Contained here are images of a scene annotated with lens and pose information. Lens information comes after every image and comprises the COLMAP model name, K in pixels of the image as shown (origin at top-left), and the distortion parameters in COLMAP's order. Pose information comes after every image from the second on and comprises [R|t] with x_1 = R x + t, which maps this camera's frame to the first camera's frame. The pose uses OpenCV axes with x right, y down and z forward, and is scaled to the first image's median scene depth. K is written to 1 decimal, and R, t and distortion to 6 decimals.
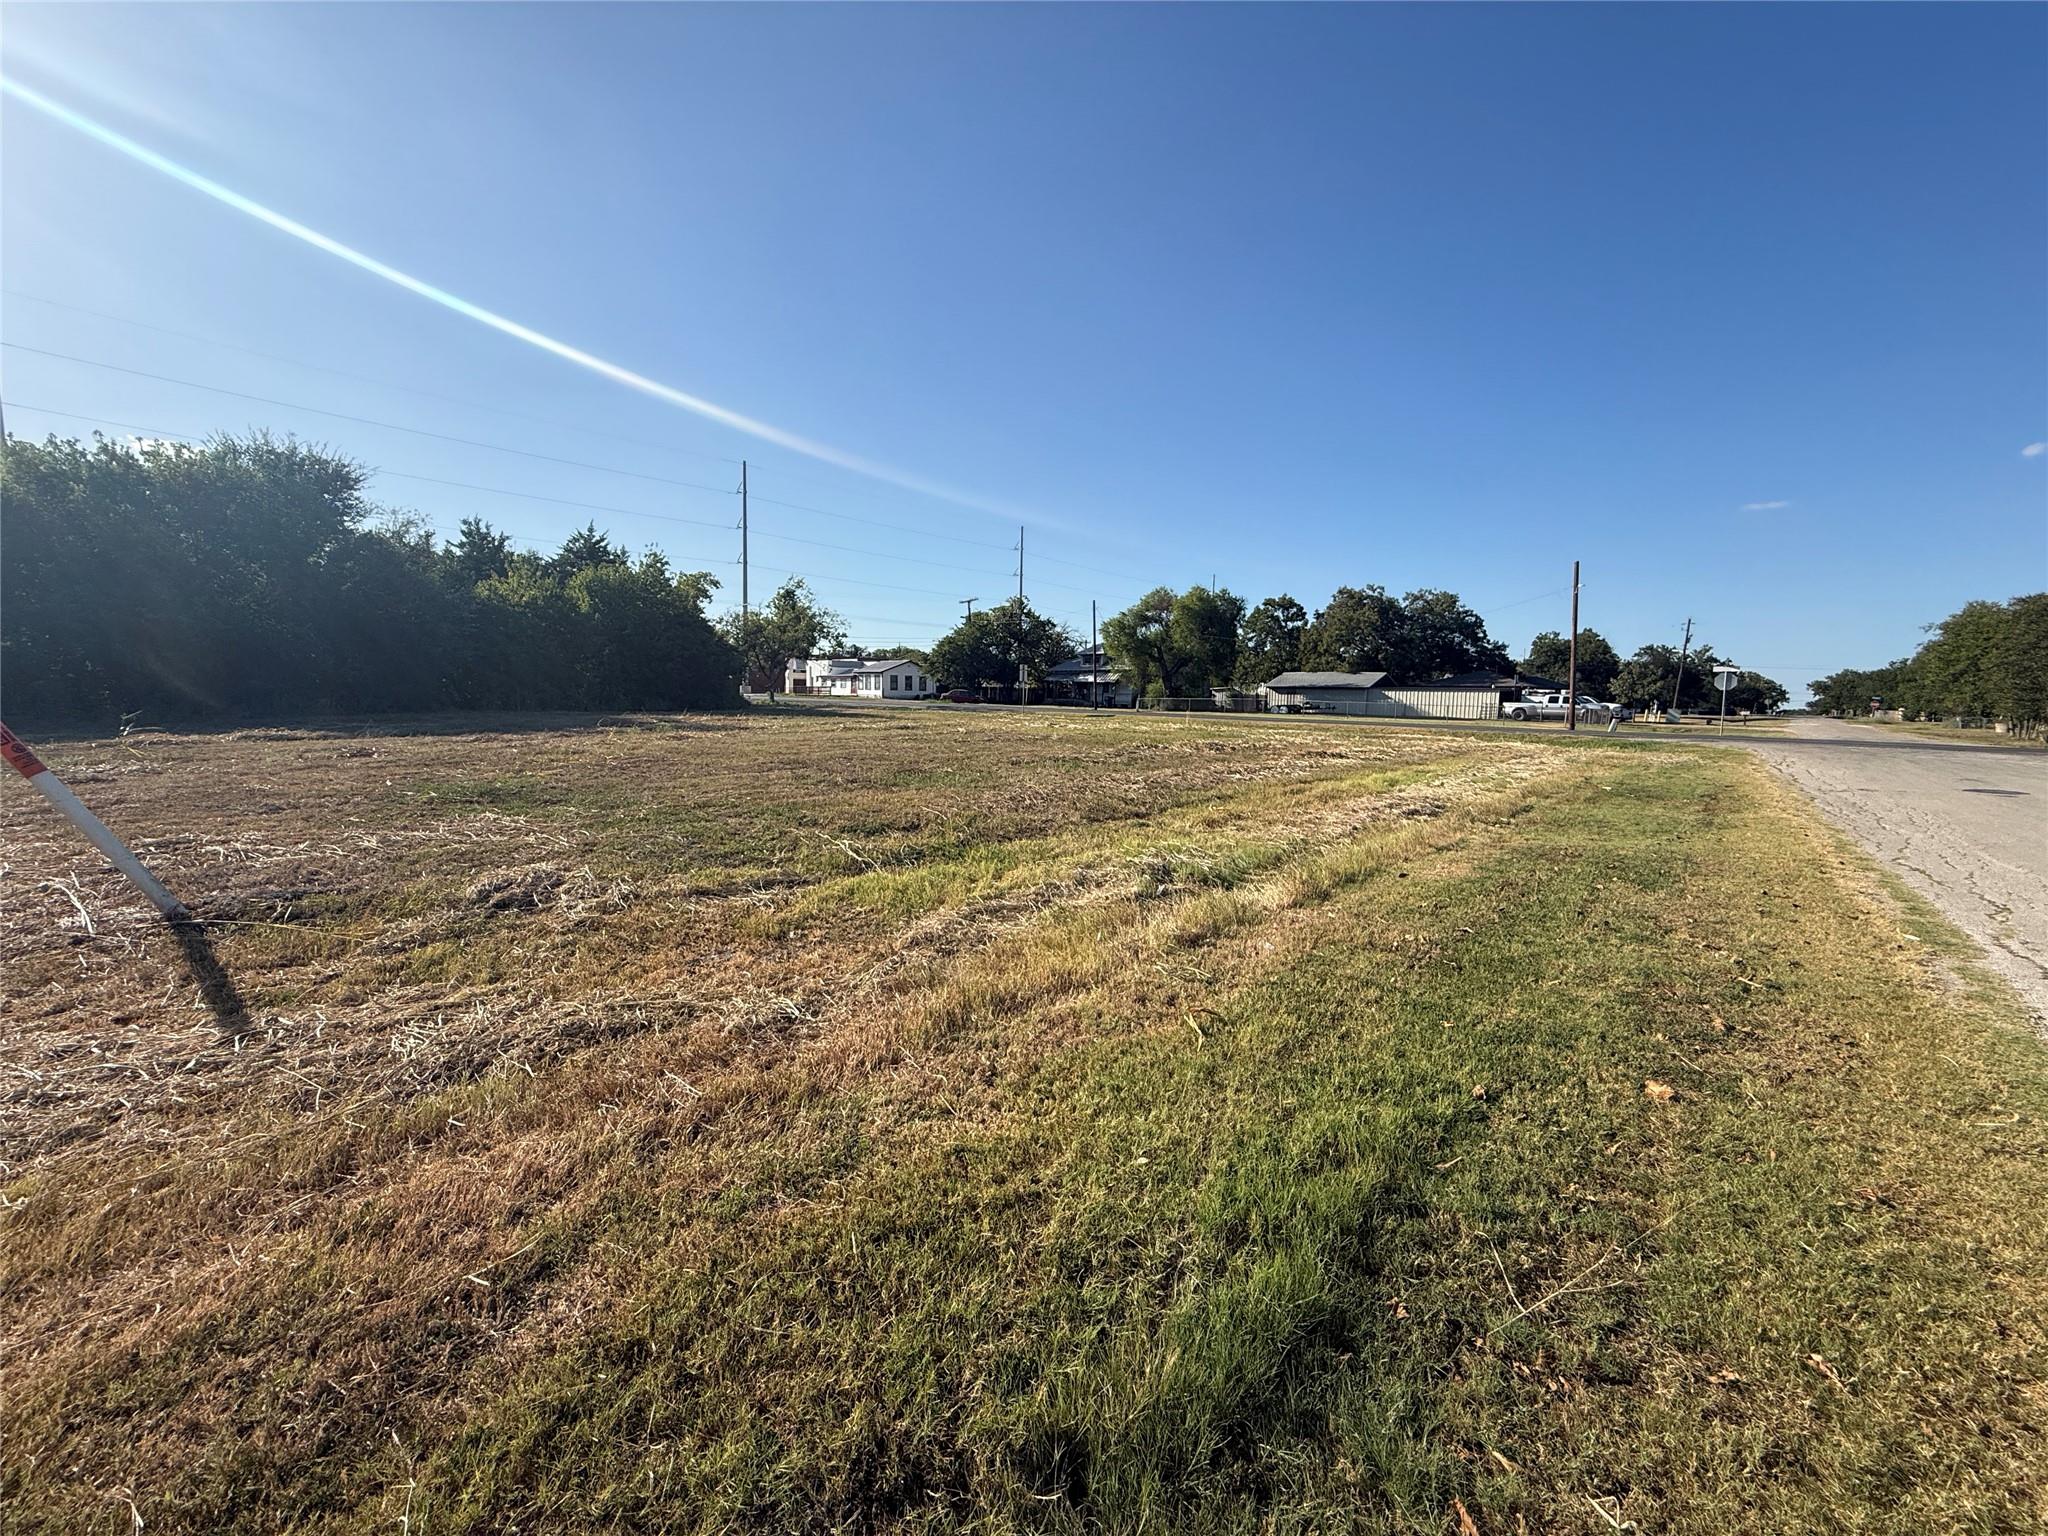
lens RADIAL K [[820.4, 0, 1024.0], [0, 820.4, 768.0], [0, 0, 1]] dist [-0.000115, 0.000027]
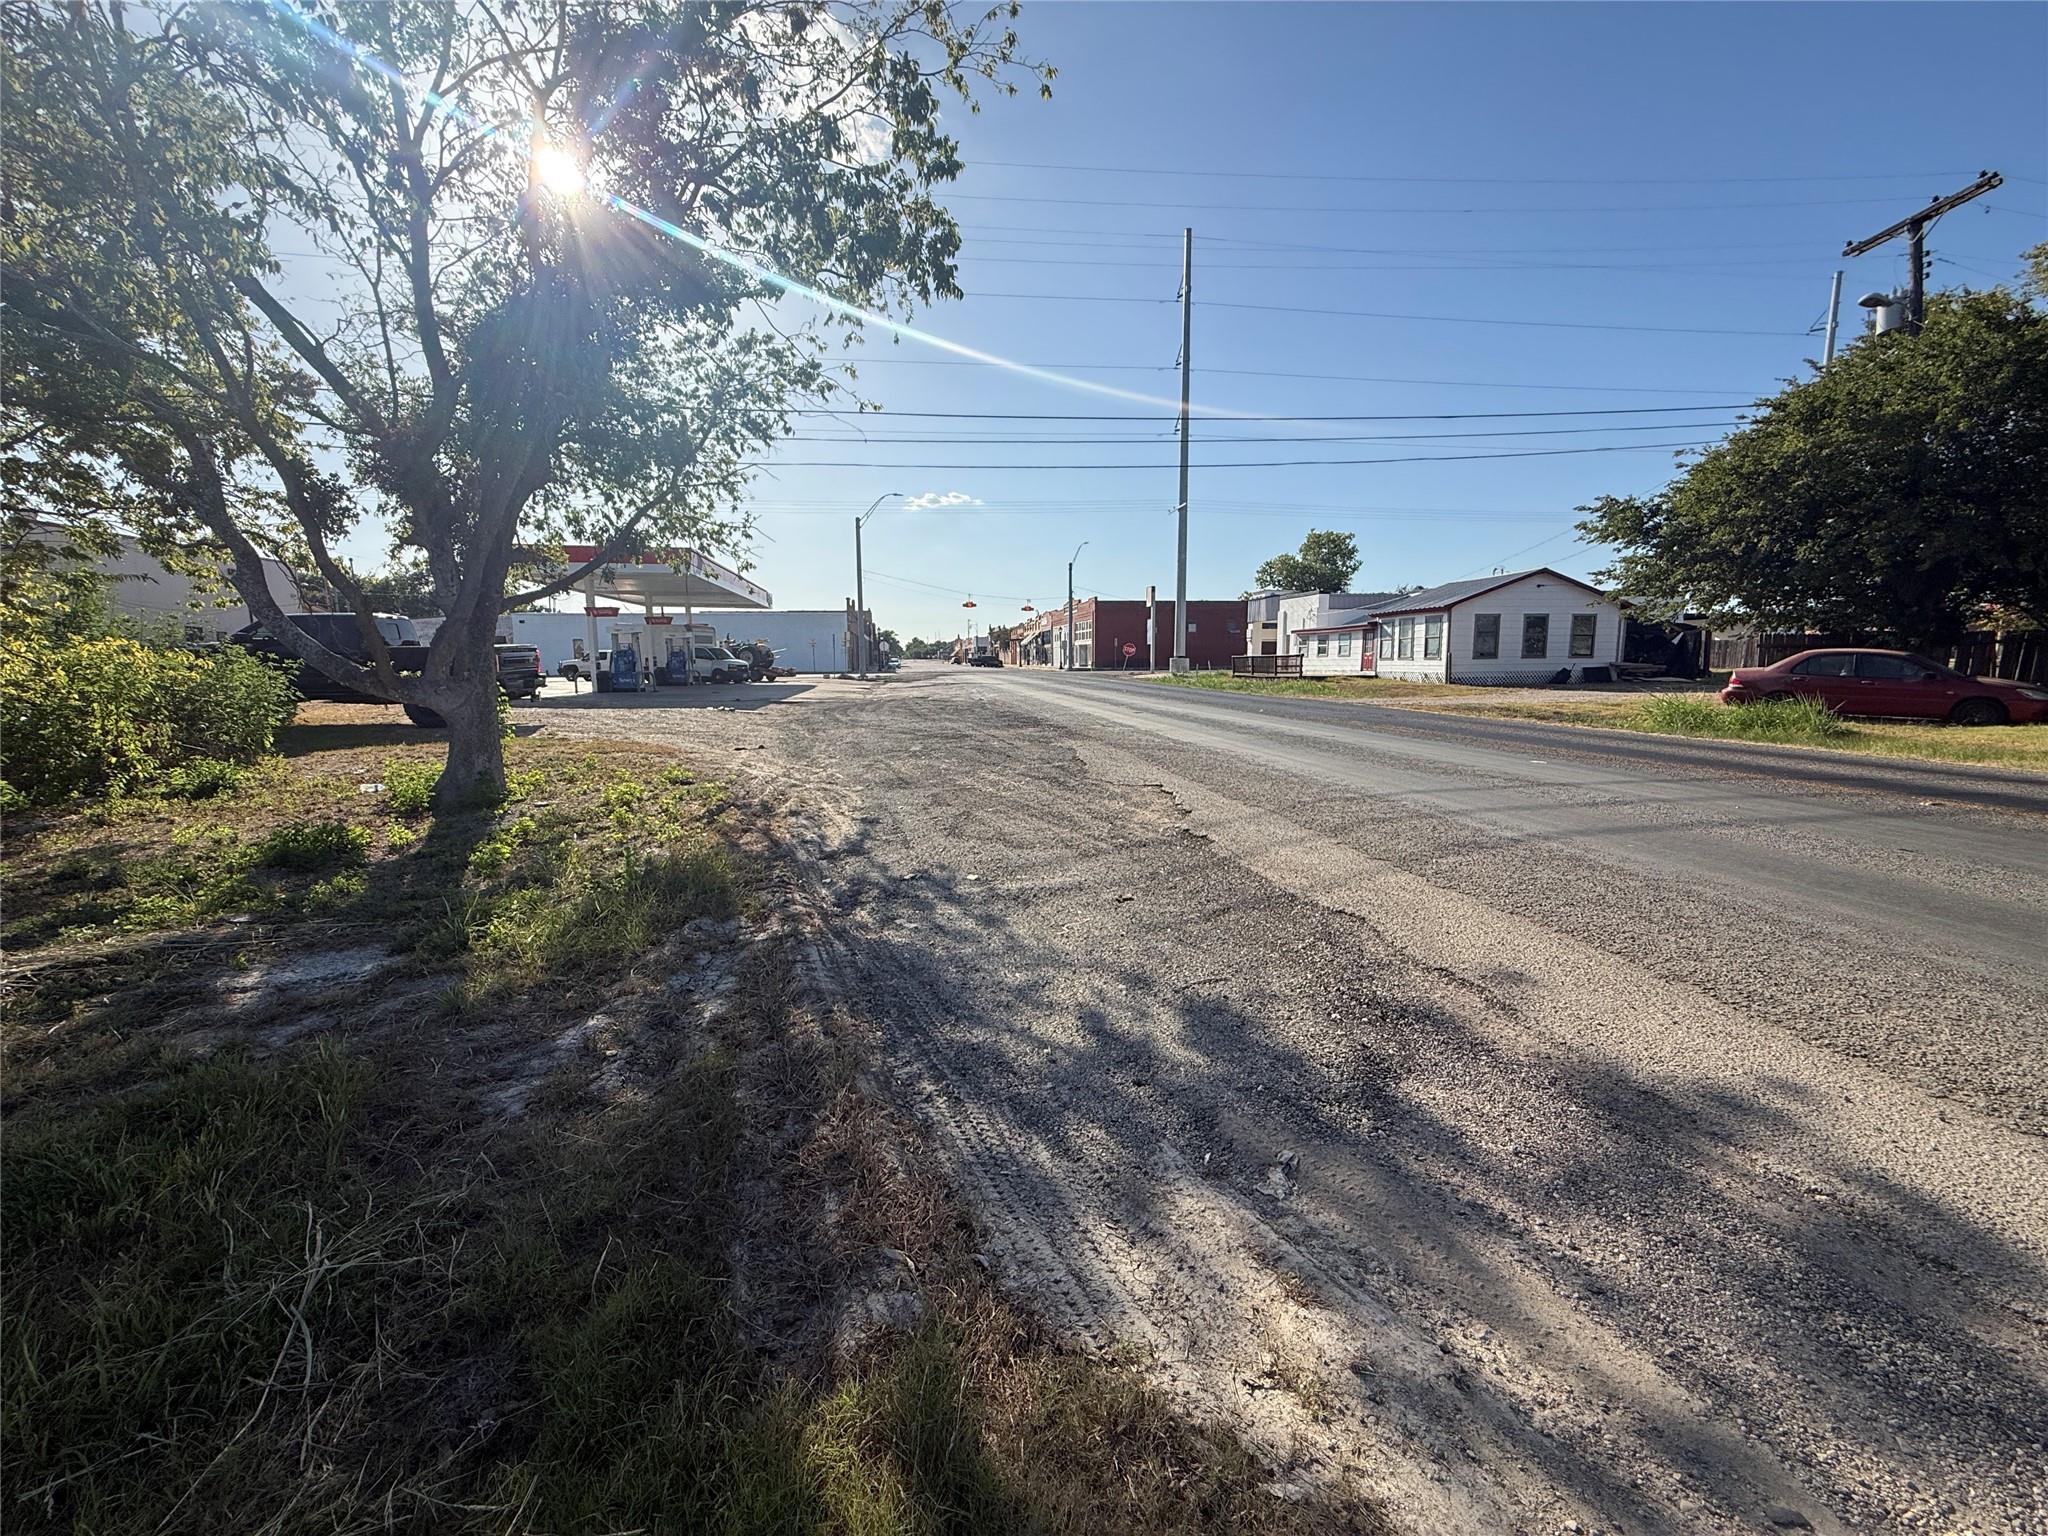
lens RADIAL K [[820.4, 0, 1024.0], [0, 820.4, 768.0], [0, 0, 1]] dist [-0.000115, 0.000027]
pose [[0.789813, 0.052944, -0.611058, -0.096736], [-0.032146, 0.998471, 0.044961, -0.056922], [0.612505, -0.015868, 0.790308, 0.596175]]
